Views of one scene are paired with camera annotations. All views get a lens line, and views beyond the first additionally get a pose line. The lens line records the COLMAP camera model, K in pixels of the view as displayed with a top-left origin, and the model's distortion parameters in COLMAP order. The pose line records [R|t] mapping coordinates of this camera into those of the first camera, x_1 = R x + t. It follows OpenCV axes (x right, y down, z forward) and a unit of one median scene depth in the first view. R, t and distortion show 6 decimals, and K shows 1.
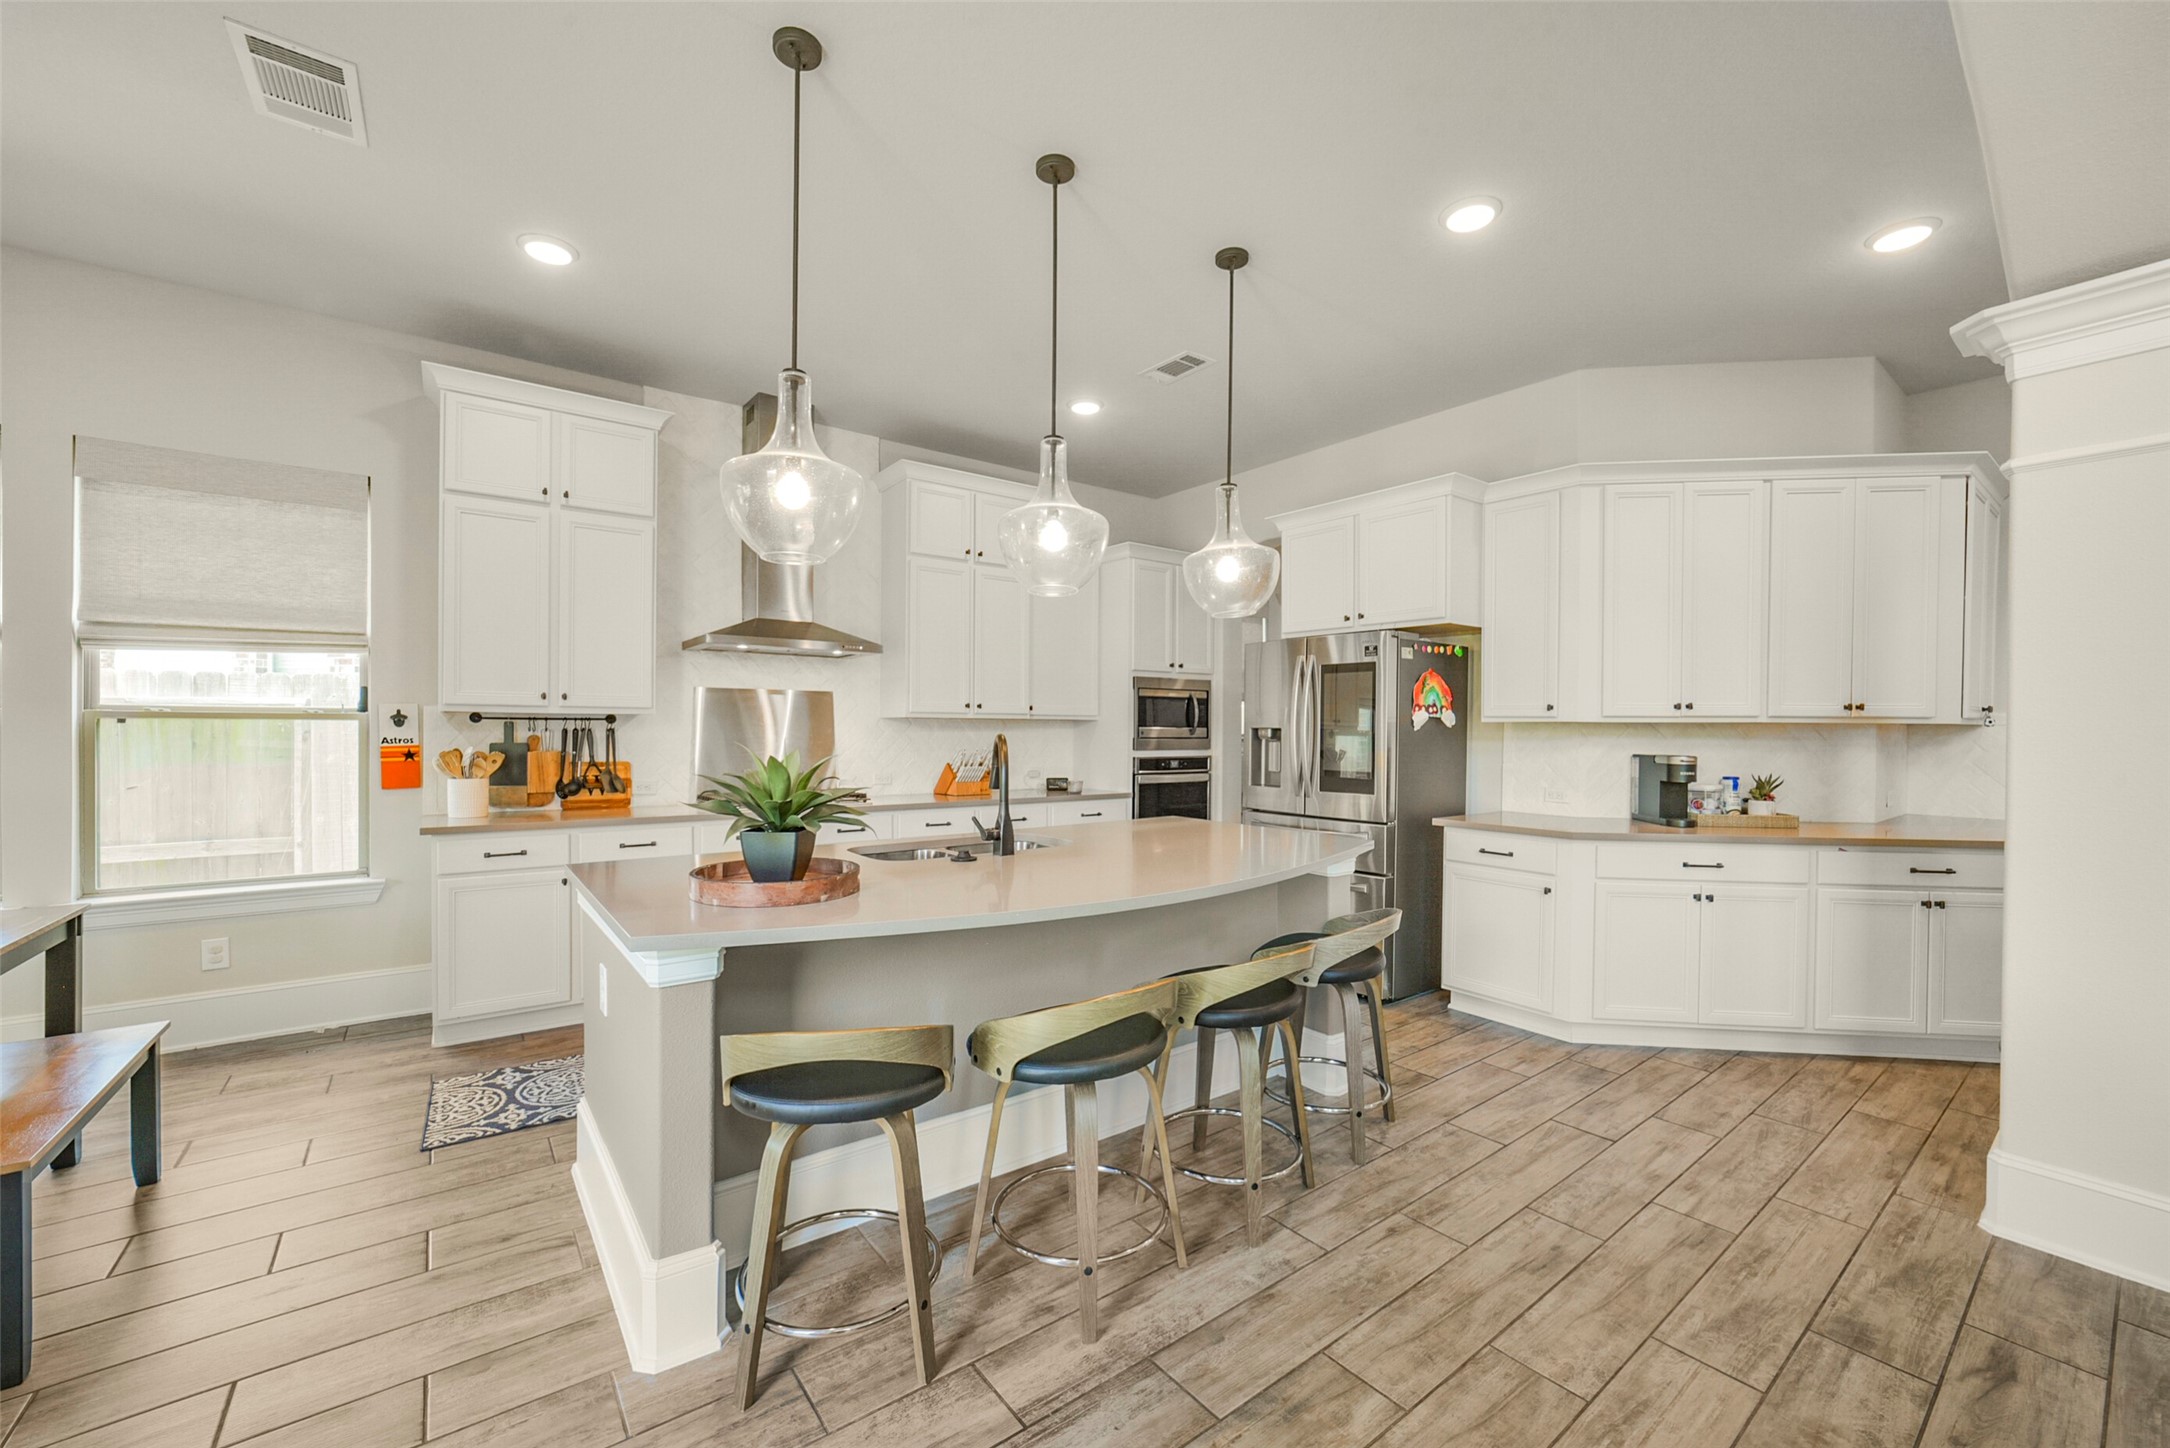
lens RADIAL K [[858.1, 0, 1084.7], [0, 858.1, 730.5], [0, 0, 1]] dist [-0.031444, 0.010208]
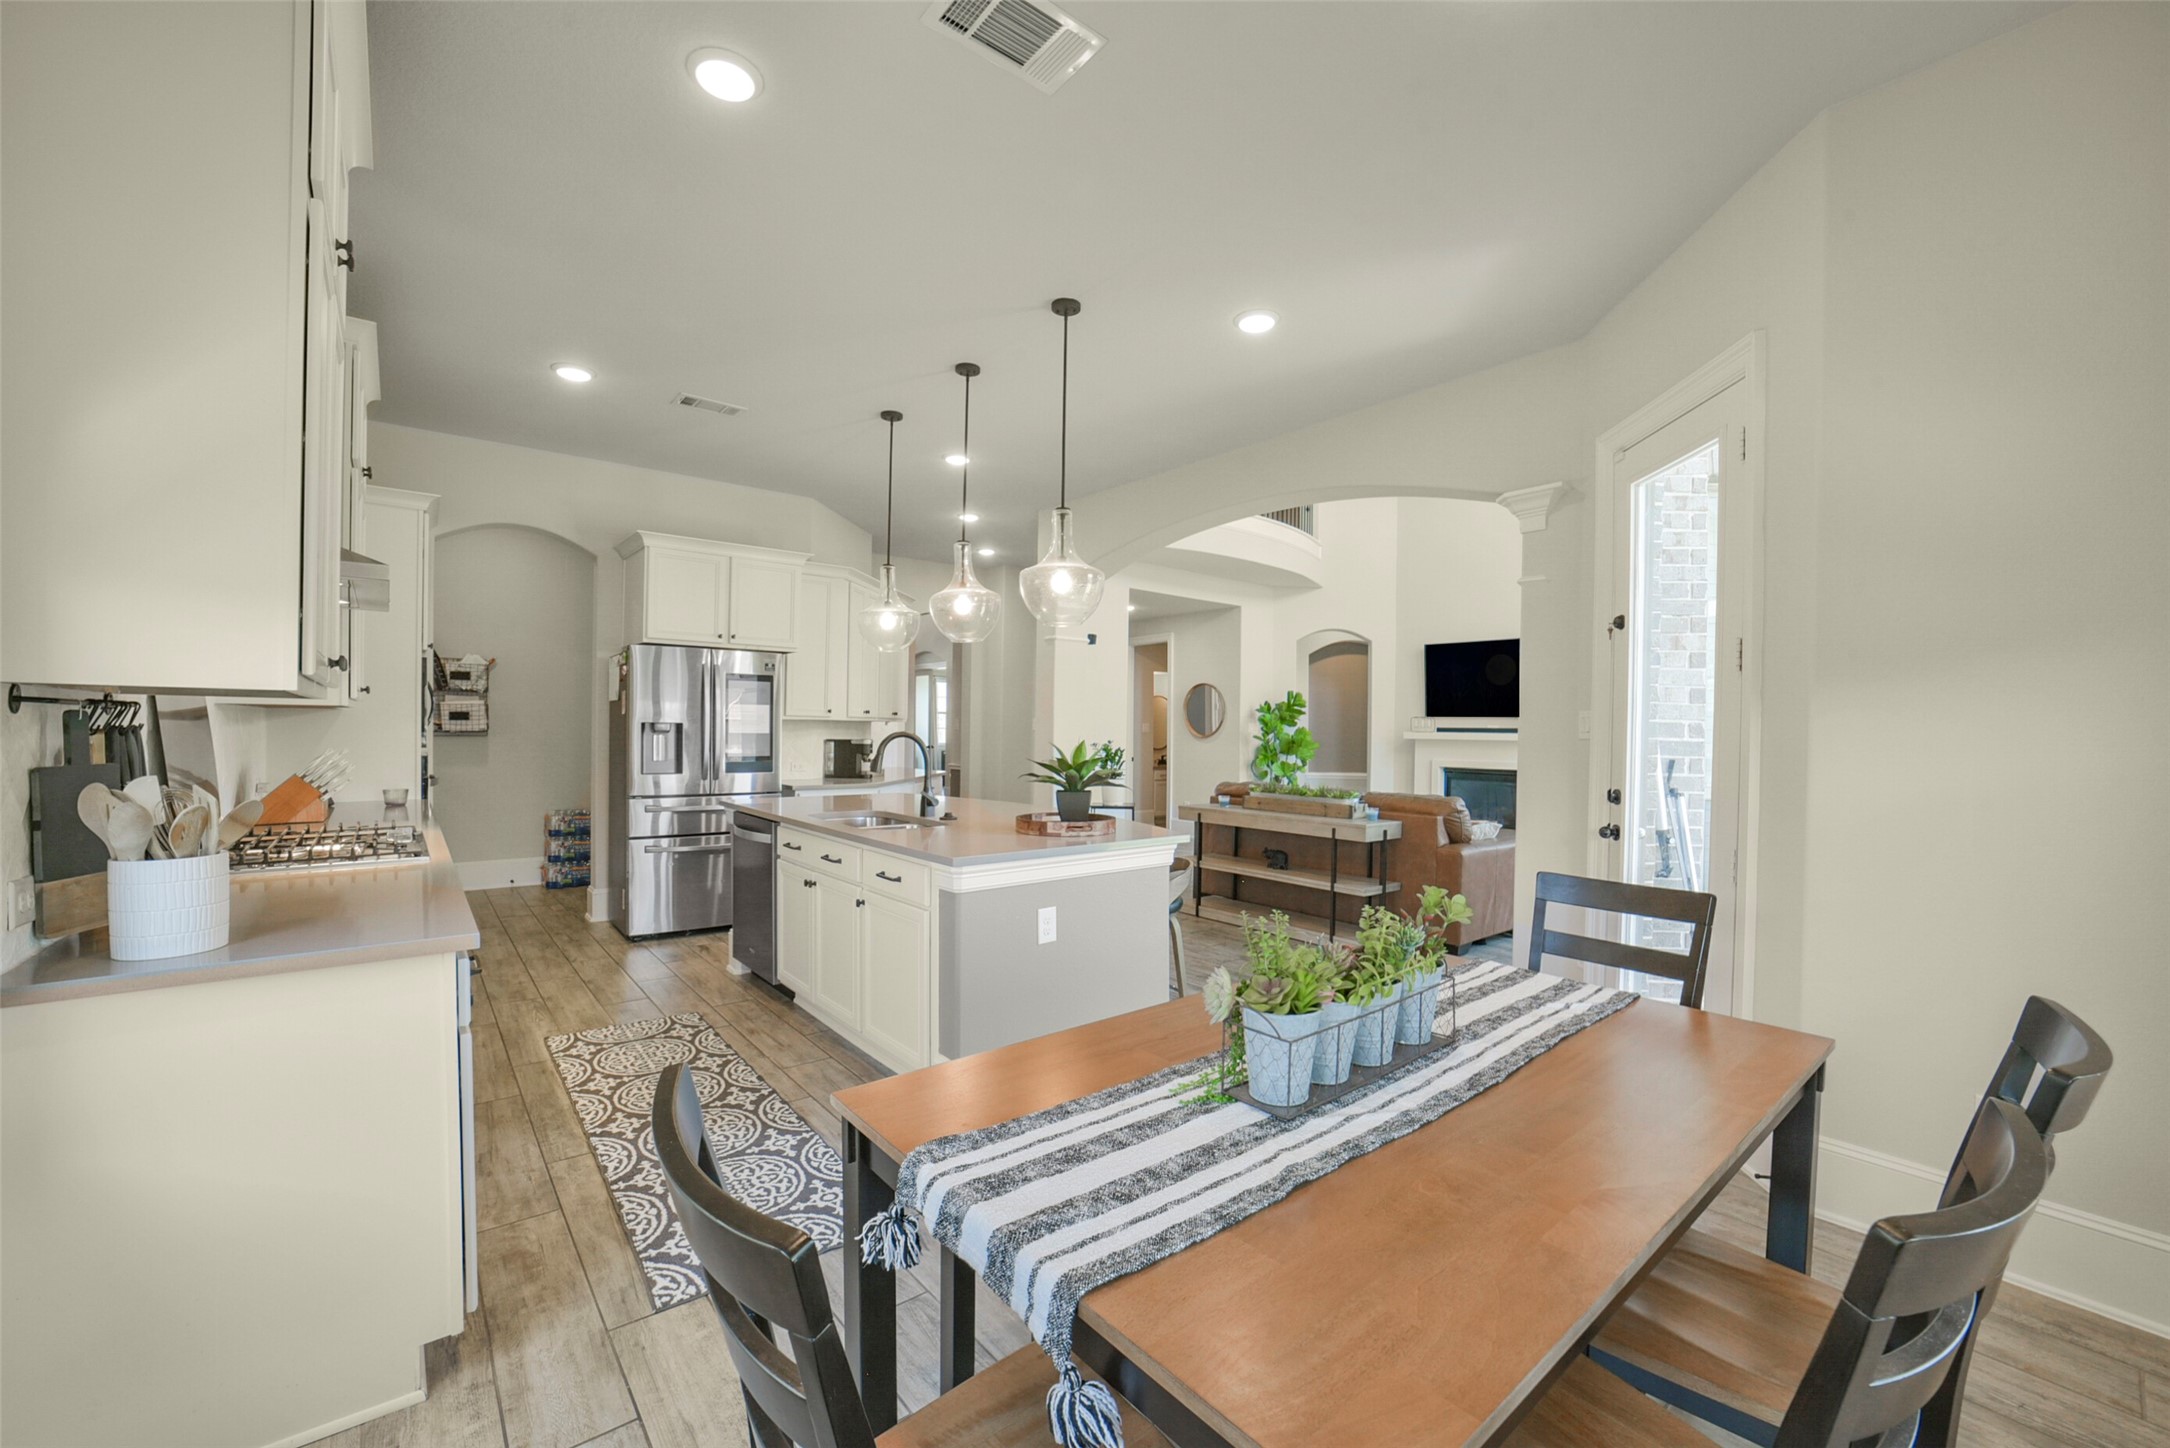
lens RADIAL K [[868.3, 0, 1085.7], [0, 868.3, 734.0], [0, 0, 1]] dist [-0.039014, 0.012020]
pose [[-0.034235, -0.012323, 0.999338, -1.125318], [-0.009836, 0.999880, 0.011993, -0.008809], [-0.999365, -0.009419, -0.034352, 0.575357]]
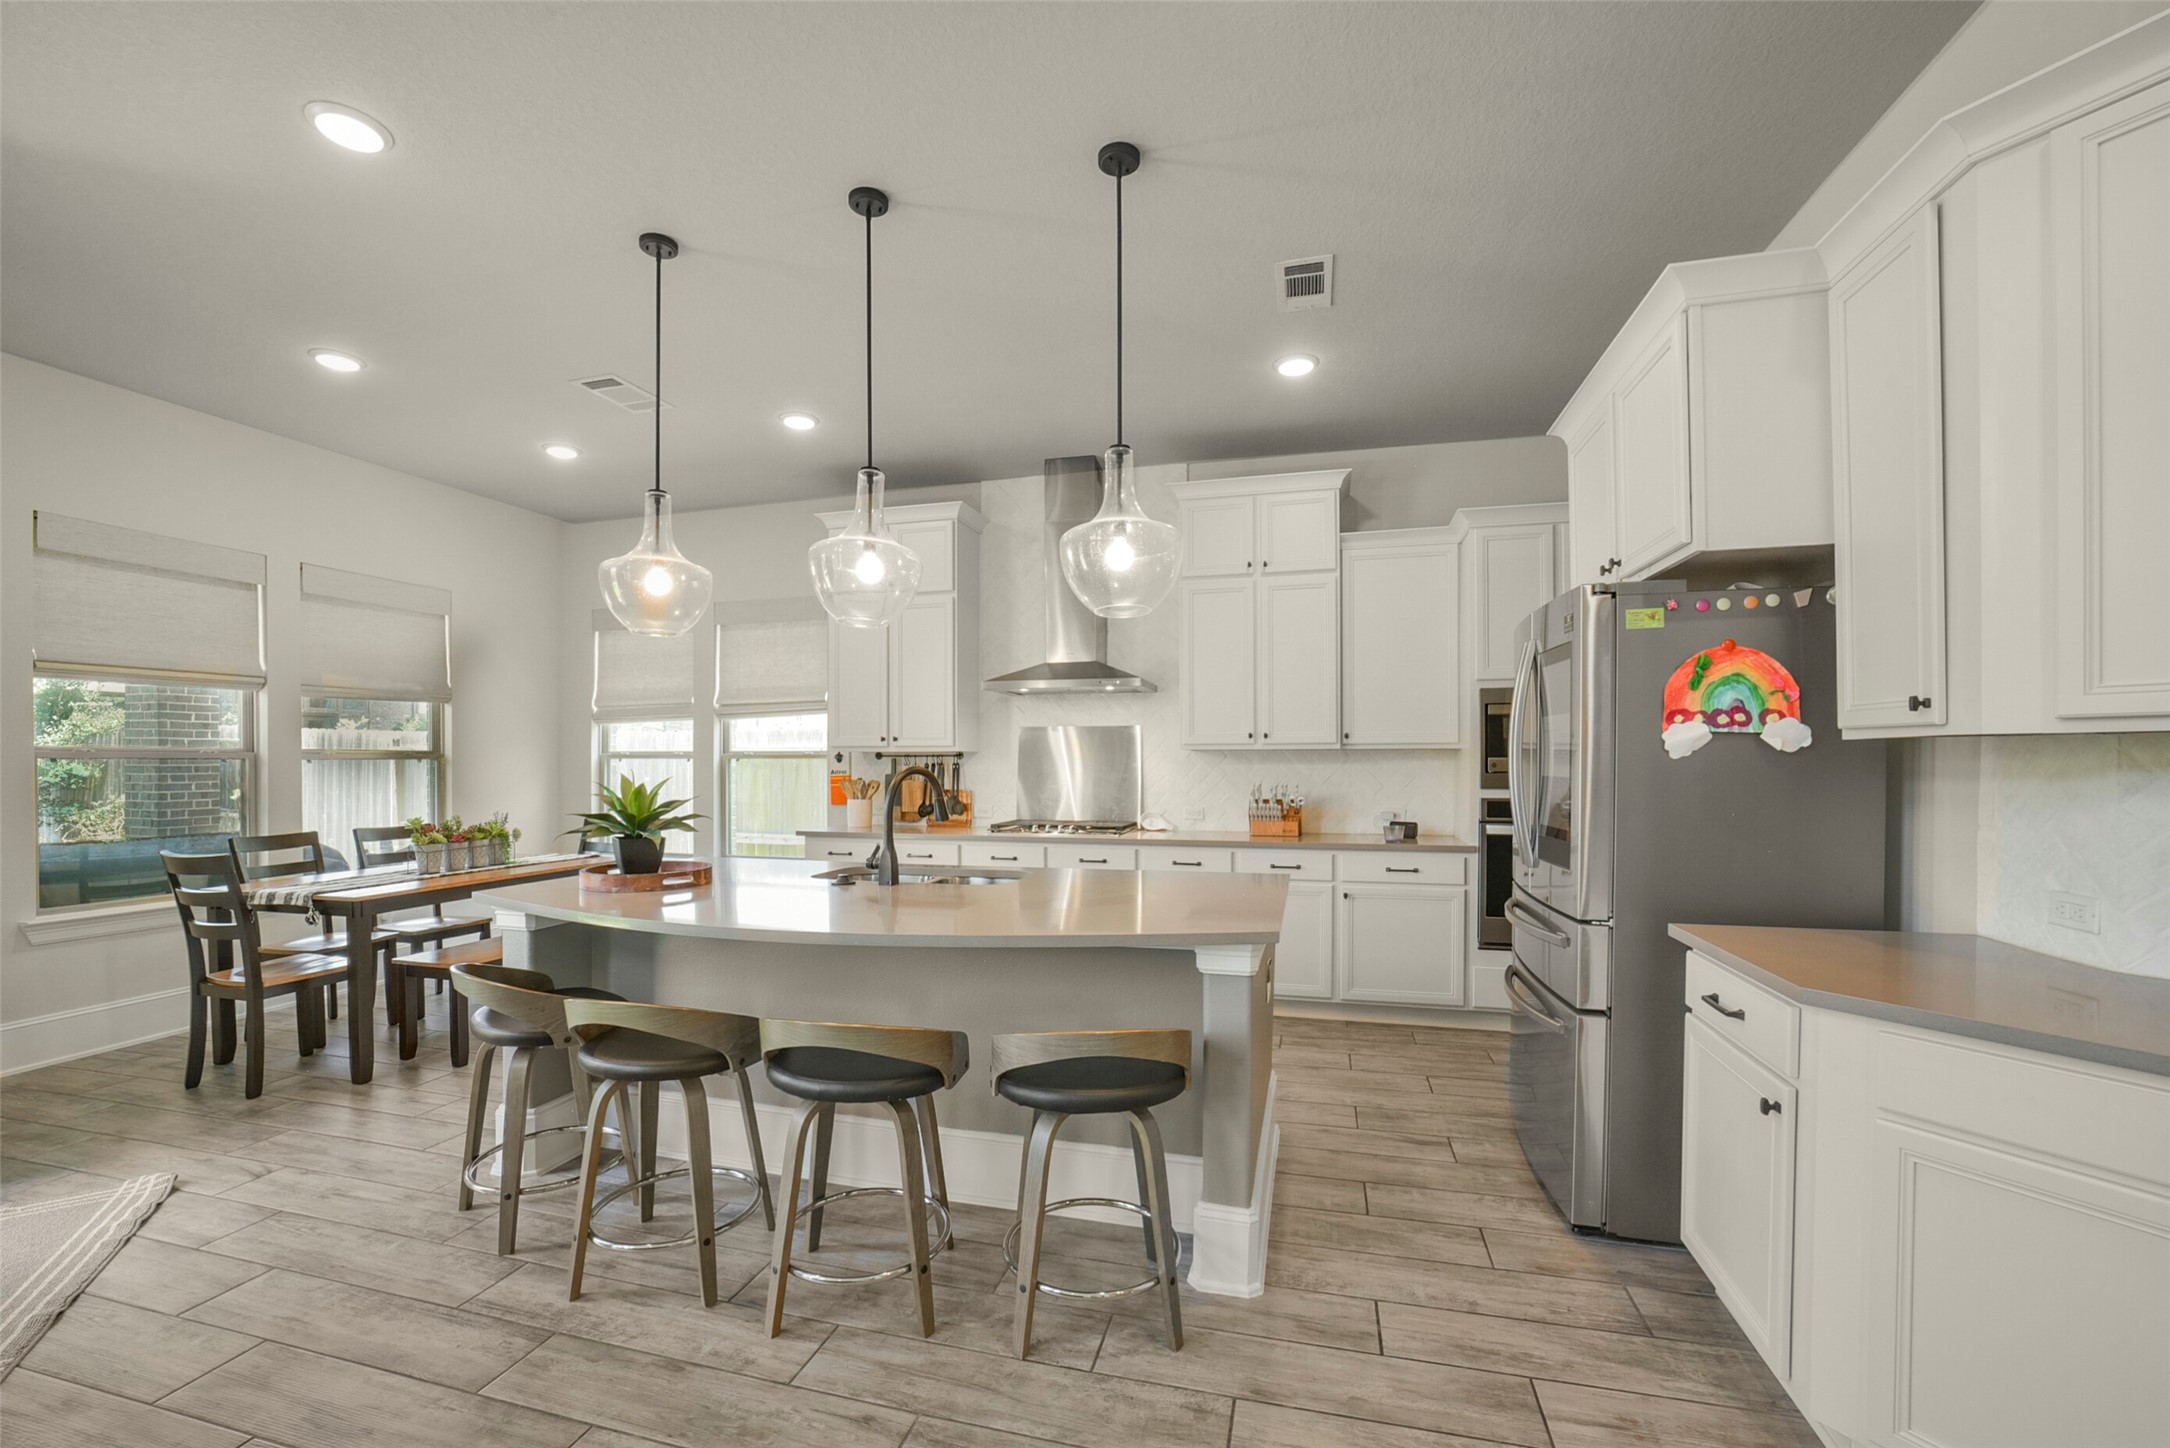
lens RADIAL K [[878.6, 0, 1080.8], [0, 878.6, 759.7], [0, 0, 1]] dist [-0.036961, 0.010786]
pose [[0.611473, -0.008707, -0.791217, 0.638192], [0.003234, 0.999959, -0.008505, 0.004496], [0.791259, 0.002642, 0.611476, 0.395952]]
